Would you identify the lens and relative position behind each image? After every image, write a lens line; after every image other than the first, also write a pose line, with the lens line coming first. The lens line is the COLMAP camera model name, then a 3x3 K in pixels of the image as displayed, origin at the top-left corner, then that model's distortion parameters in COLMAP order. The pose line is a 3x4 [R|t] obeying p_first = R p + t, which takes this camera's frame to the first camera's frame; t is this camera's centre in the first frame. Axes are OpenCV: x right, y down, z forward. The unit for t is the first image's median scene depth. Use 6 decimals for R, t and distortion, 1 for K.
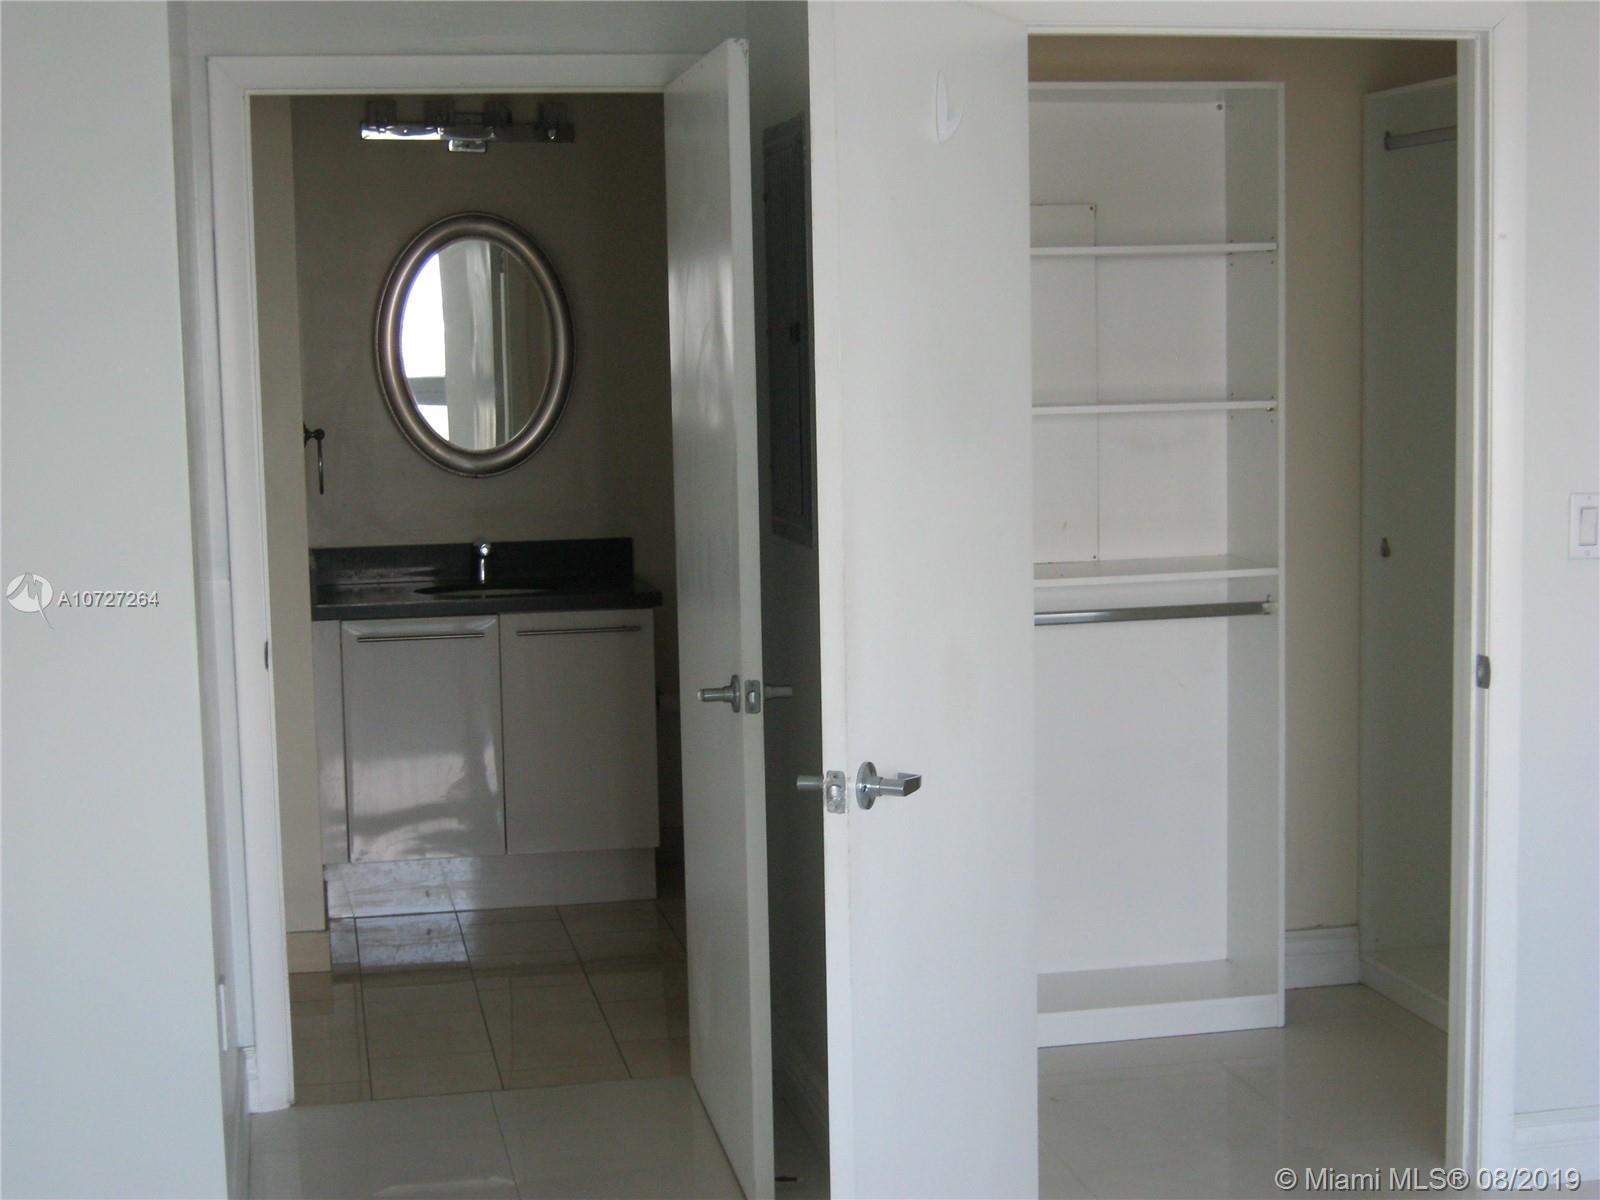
lens RADIAL K [[2550.7, 0, 798.2], [0, 2550.7, 607.4], [0, 0, 1]] dist [-0.086234, 0.000000]
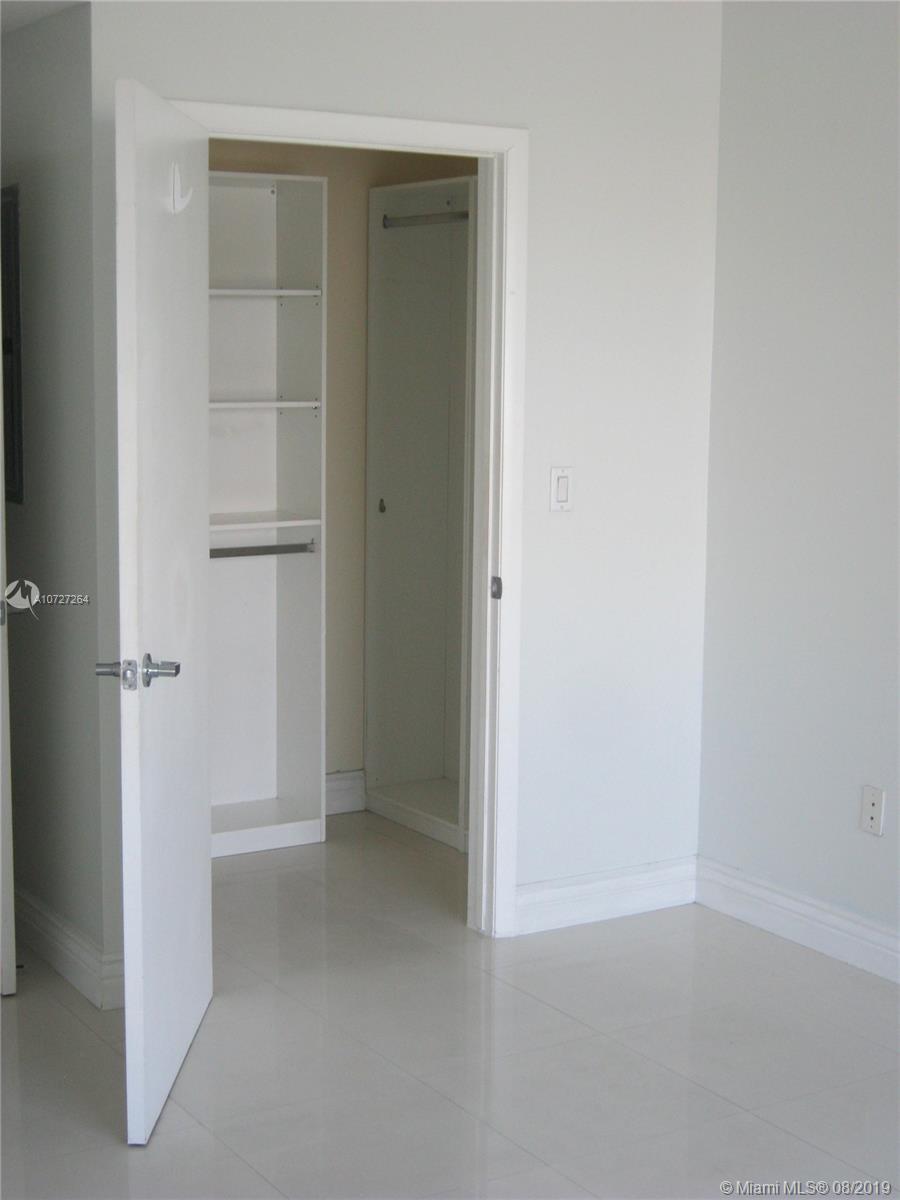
lens RADIAL K [[1913.0, 0, 451.4], [0, 1913.0, 595.1], [0, 0, 1]] dist [-0.086234, 0.000000]
pose [[0.935477, -0.015062, 0.353067, -0.139207], [0.008275, 0.999751, 0.020726, 0.006008], [-0.353291, -0.016467, 0.935369, -0.031405]]
